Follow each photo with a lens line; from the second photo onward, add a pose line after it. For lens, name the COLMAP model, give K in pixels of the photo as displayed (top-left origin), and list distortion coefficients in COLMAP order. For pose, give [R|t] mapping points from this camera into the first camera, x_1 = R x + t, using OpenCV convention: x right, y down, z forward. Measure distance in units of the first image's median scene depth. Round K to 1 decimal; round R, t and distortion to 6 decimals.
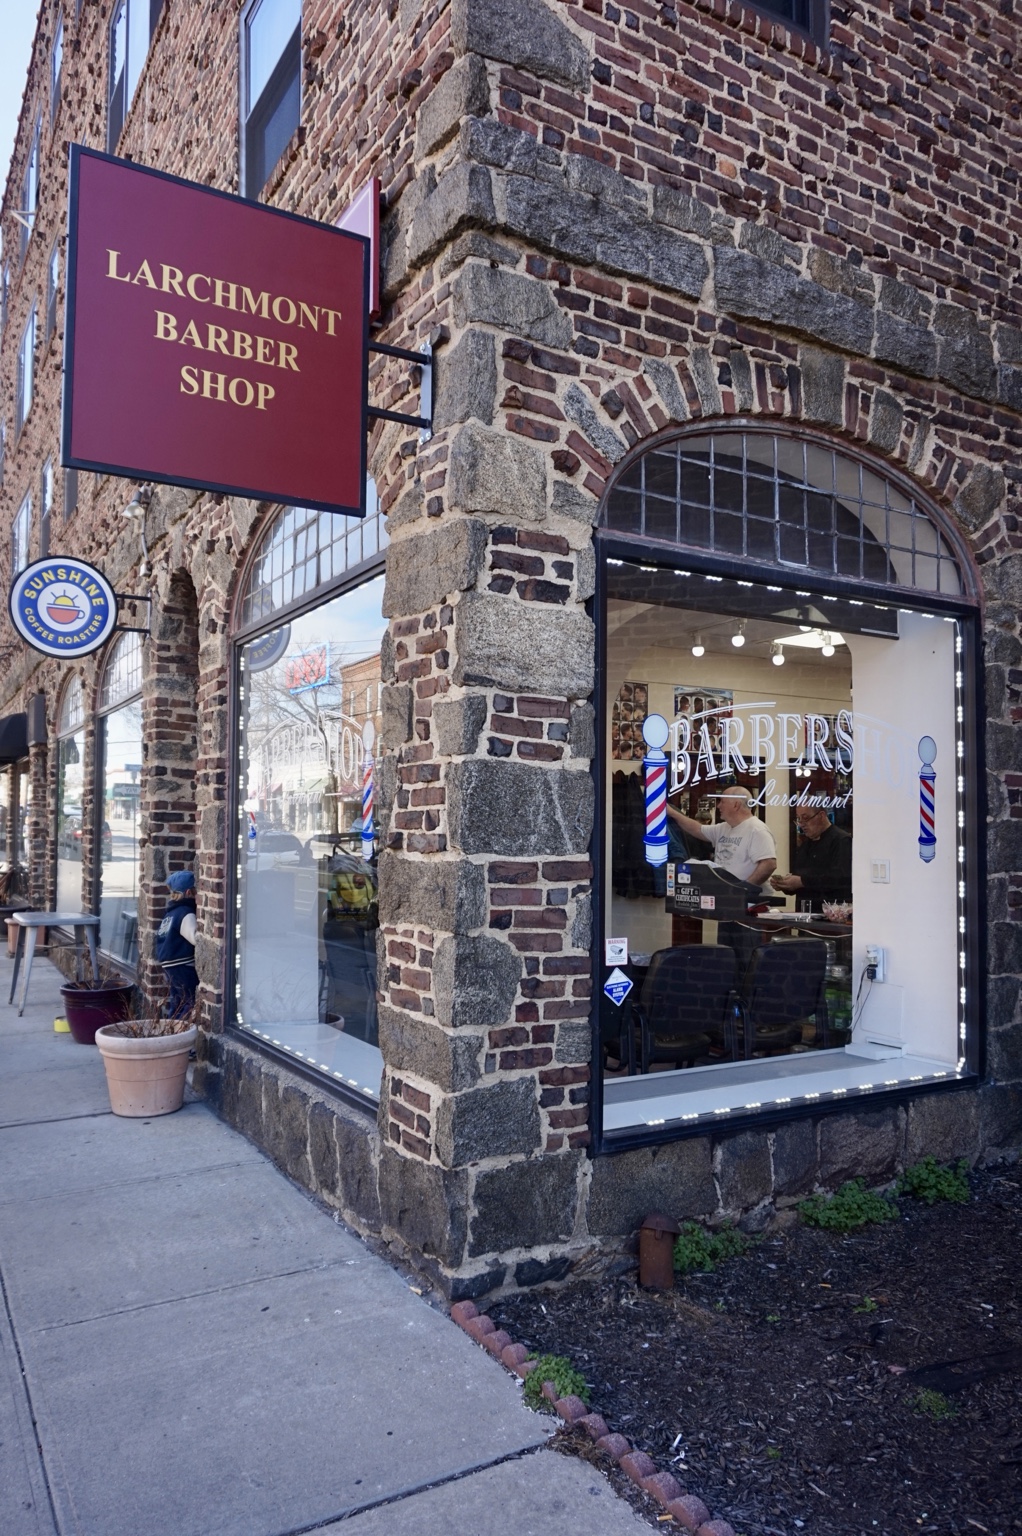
lens RADIAL K [[1054.6, 0, 508.5], [0, 1054.6, 812.7], [0, 0, 1]] dist [-0.030030, 0.001348]
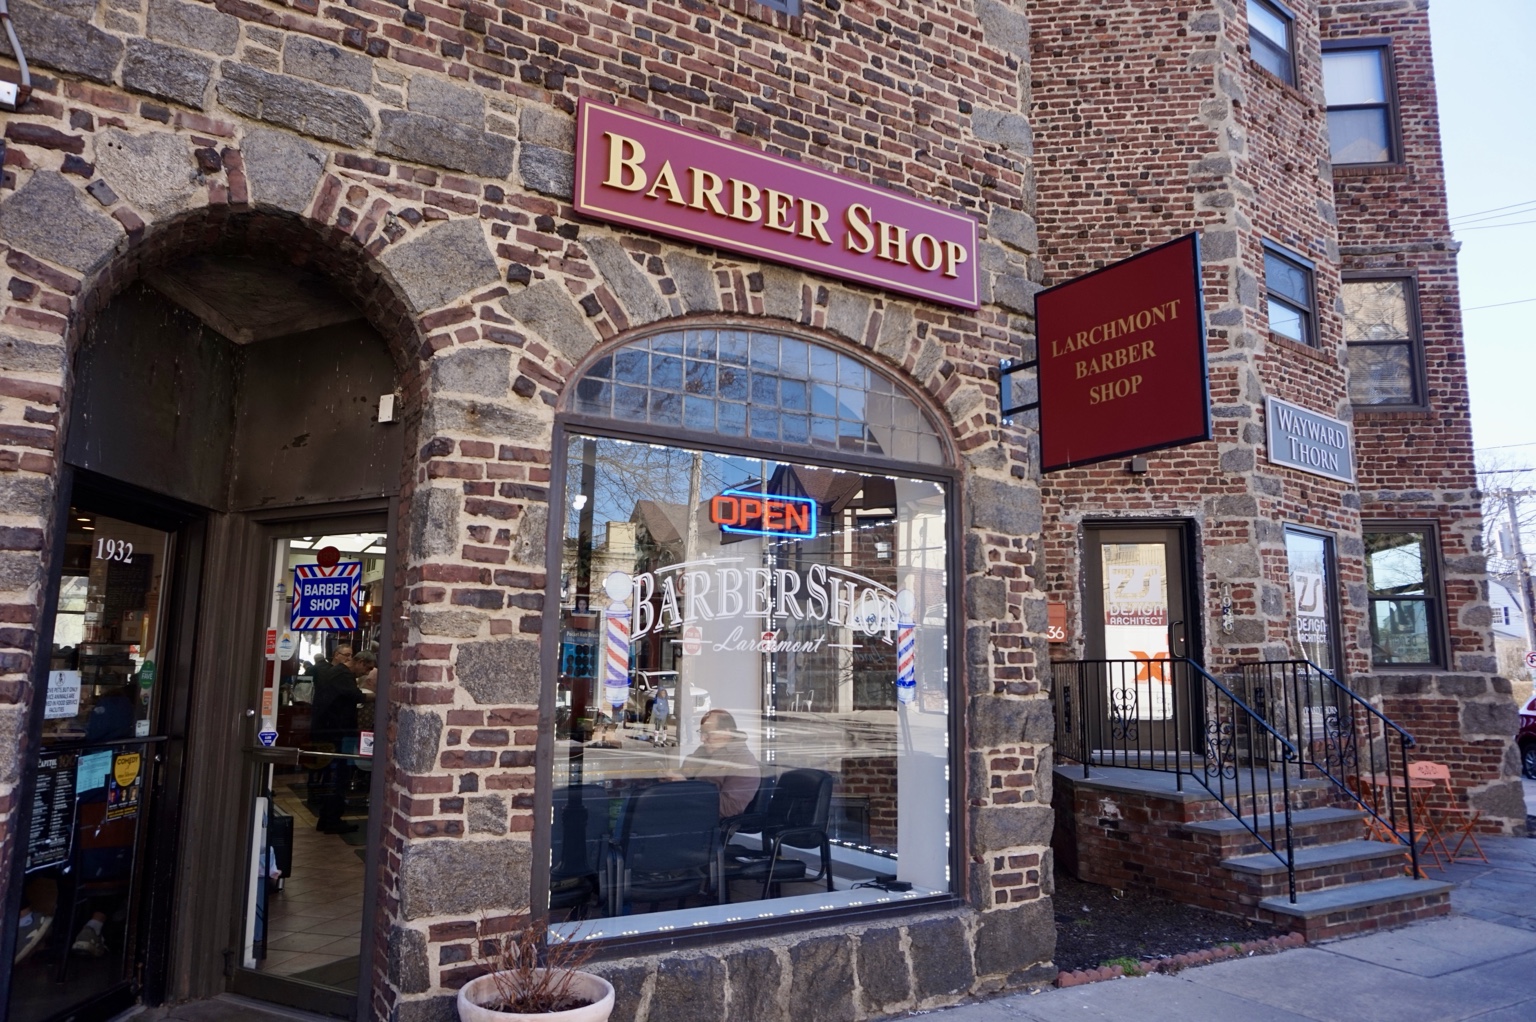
lens RADIAL K [[1049.1, 0, 768.0], [0, 1049.1, 511.0], [0, 0, 1]] dist [-0.011487, 0.018079]
pose [[-0.024772, 0.130135, 0.991187, -1.599596], [-0.045731, 0.990306, -0.131162, -0.009838], [-0.998647, -0.048577, -0.018580, 1.396499]]
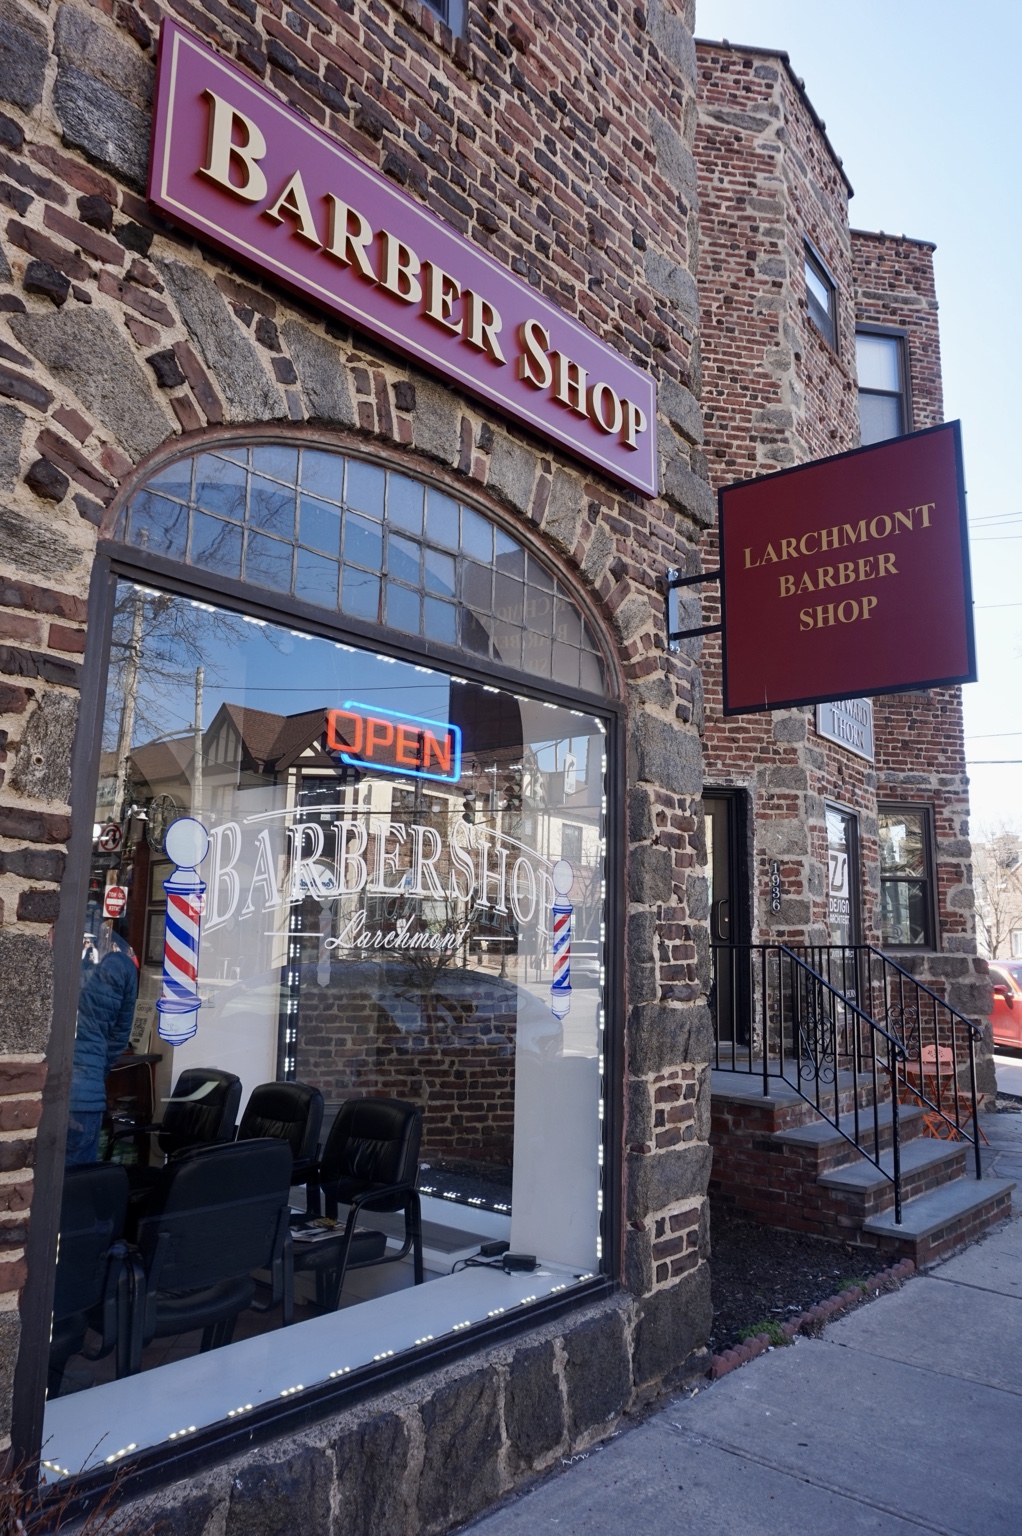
lens RADIAL K [[1049.1, 0, 511.0], [0, 1049.1, 768.0], [0, 0, 1]] dist [-0.011487, 0.018079]
pose [[-0.328950, 0.127207, 0.935741, -1.137272], [-0.056865, 0.986420, -0.154086, -0.026708], [-0.942634, -0.103898, -0.317249, 1.568285]]
